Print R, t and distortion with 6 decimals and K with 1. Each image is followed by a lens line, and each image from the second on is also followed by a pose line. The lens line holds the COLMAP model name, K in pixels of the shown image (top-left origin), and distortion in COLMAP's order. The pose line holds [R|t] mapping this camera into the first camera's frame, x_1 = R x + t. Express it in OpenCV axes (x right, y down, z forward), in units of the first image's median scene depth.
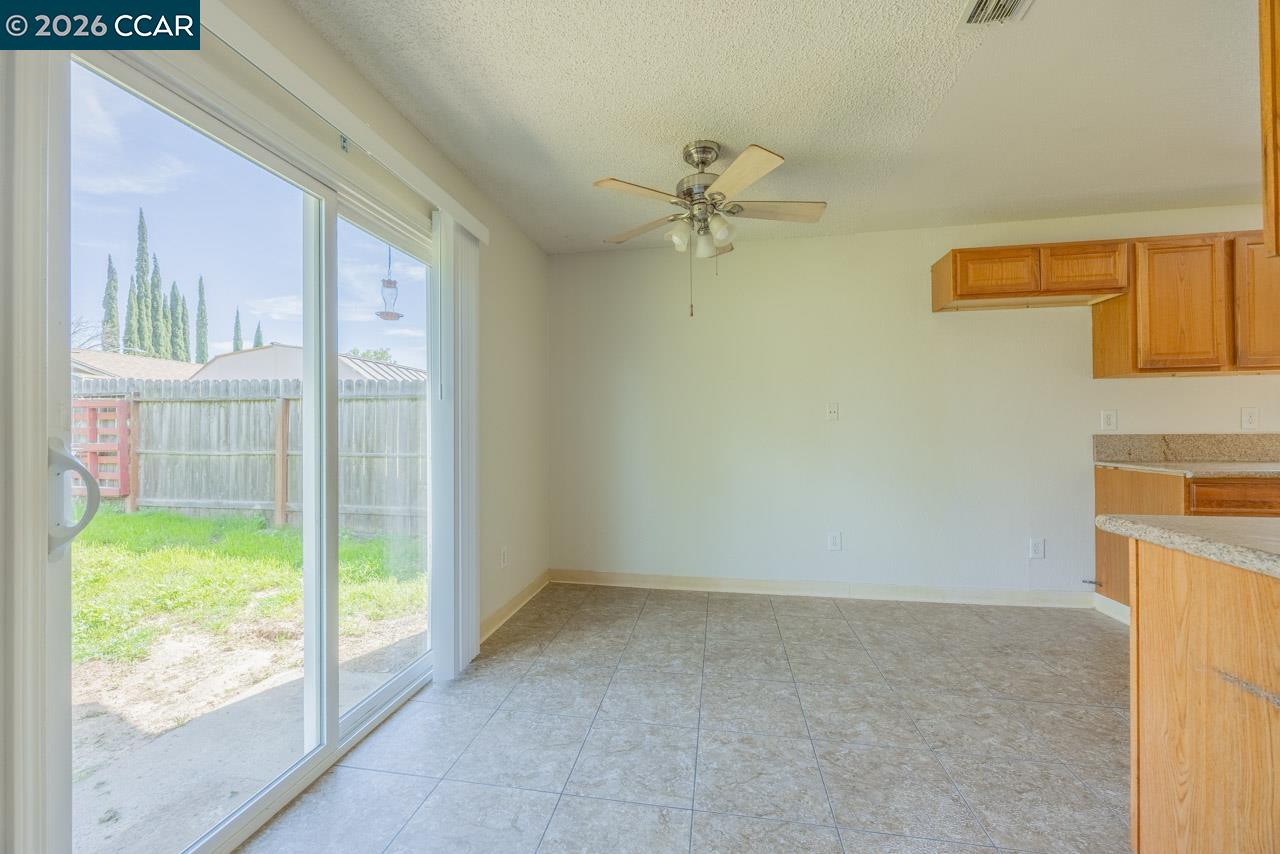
lens RADIAL K [[490.7, 0, 638.1], [0, 490.7, 426.1], [0, 0, 1]] dist [0.001933, 0.000358]
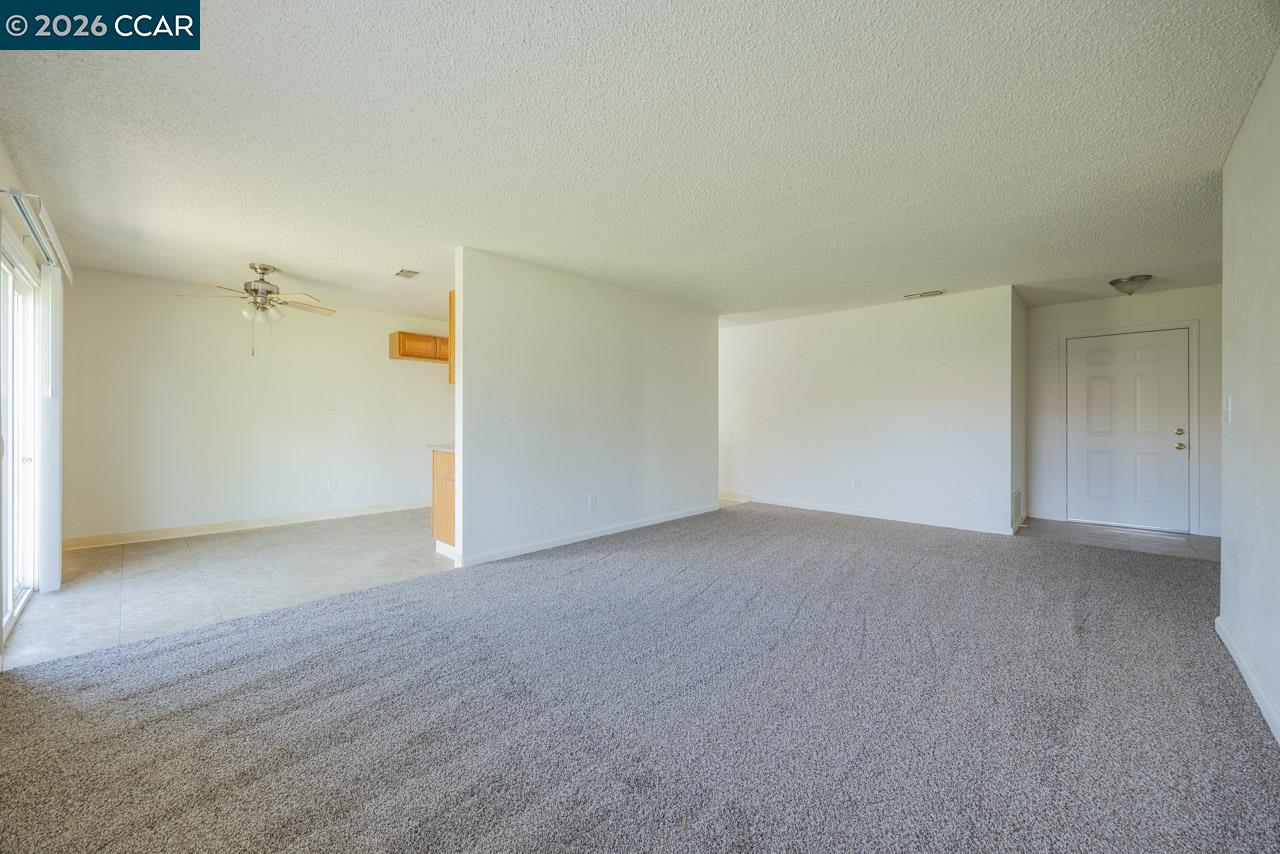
lens RADIAL K [[490.7, 0, 637.7], [0, 490.7, 418.2], [0, 0, 1]] dist [0.001933, 0.000358]
pose [[0.556993, 0.011780, 0.830434, -0.473542], [-0.010067, 0.999922, -0.007432, 0.001087], [-0.830456, -0.004221, 0.557068, -0.924519]]
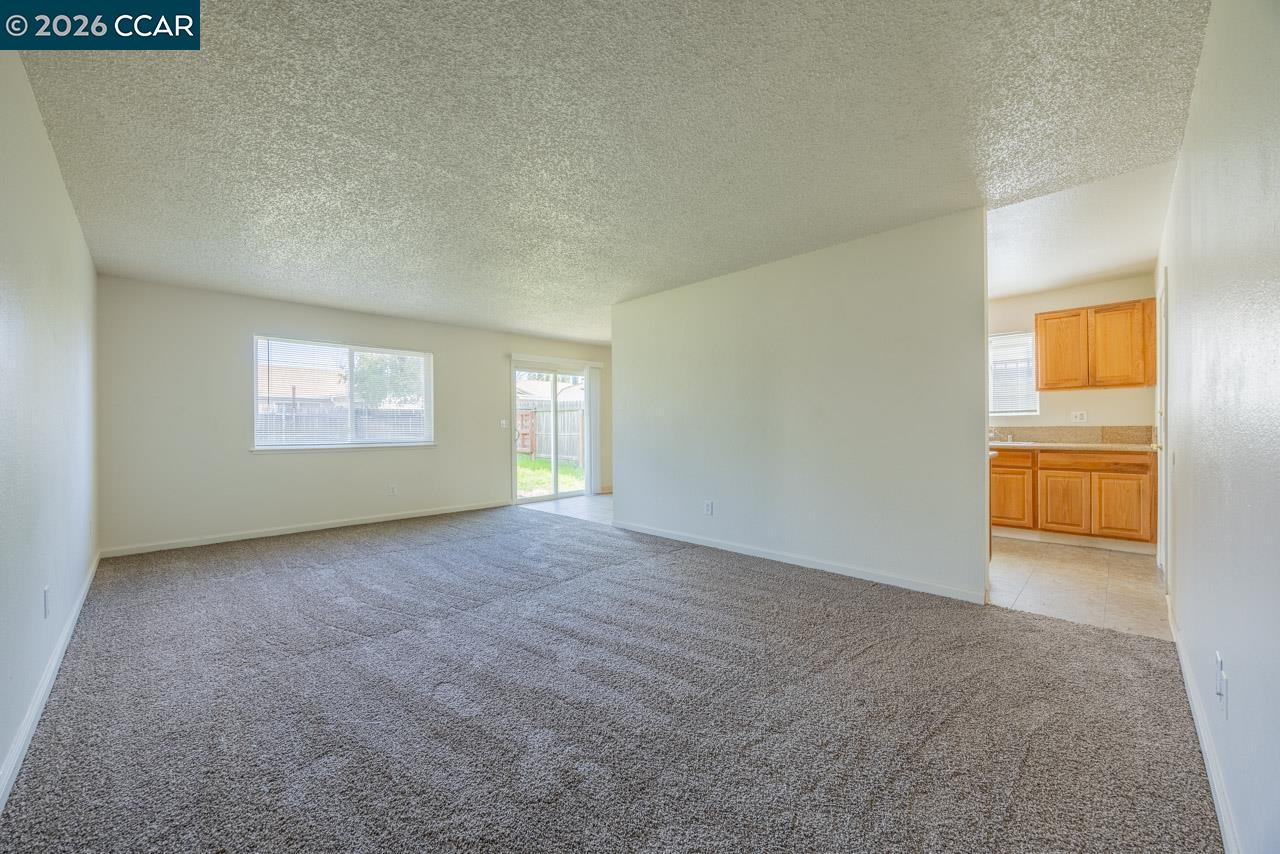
lens RADIAL K [[490.7, 0, 640.4], [0, 490.7, 421.2], [0, 0, 1]] dist [0.001933, 0.000358]
pose [[0.821212, -0.001618, -0.570621, 1.441321], [0.003207, 0.999993, 0.001780, -0.015772], [0.570614, -0.003292, 0.821212, -1.255230]]
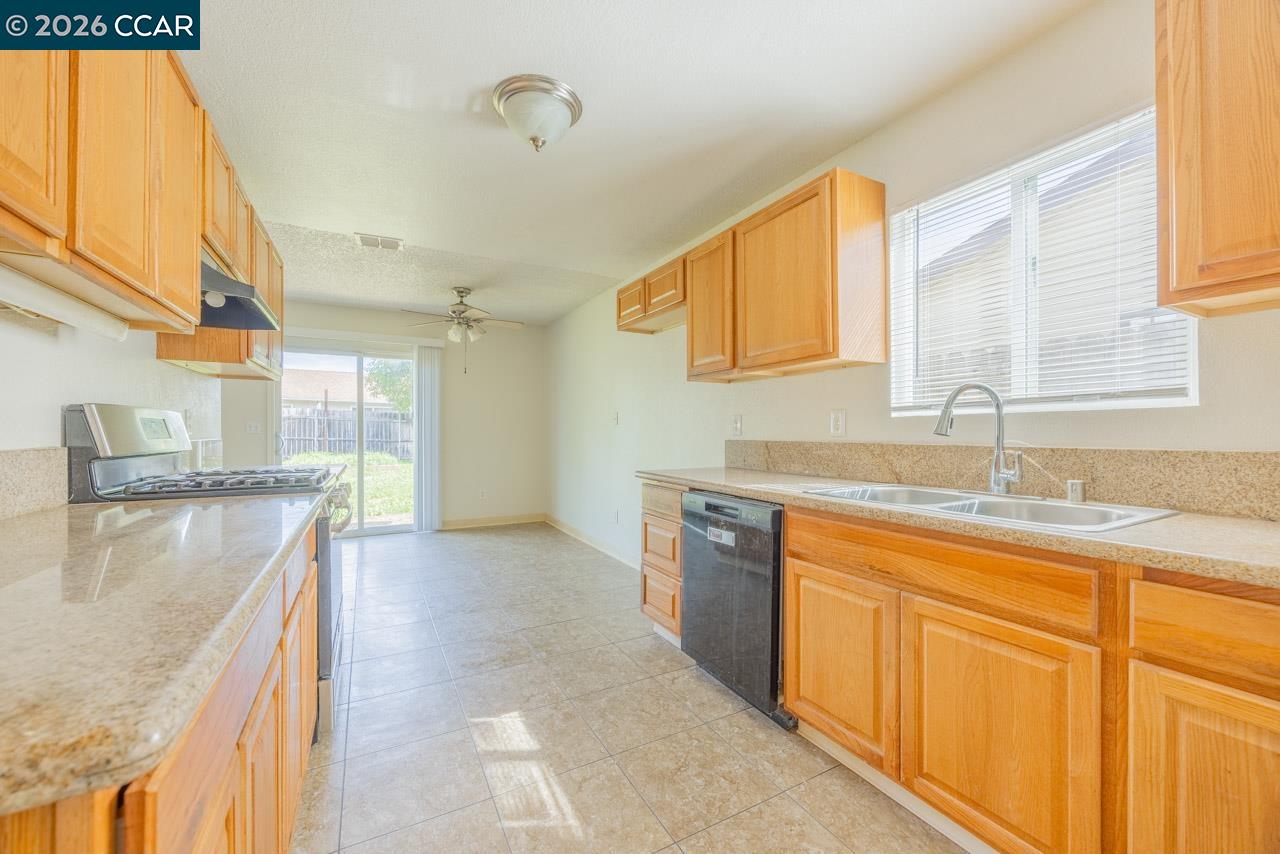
lens RADIAL K [[490.7, 0, 636.8], [0, 490.7, 429.2], [0, 0, 1]] dist [0.001933, 0.000358]
pose [[0.621299, 0.007411, -0.783538, 1.636449], [-0.001899, 0.999967, 0.007951, -0.012247], [0.783571, -0.003452, 0.621293, 0.243619]]
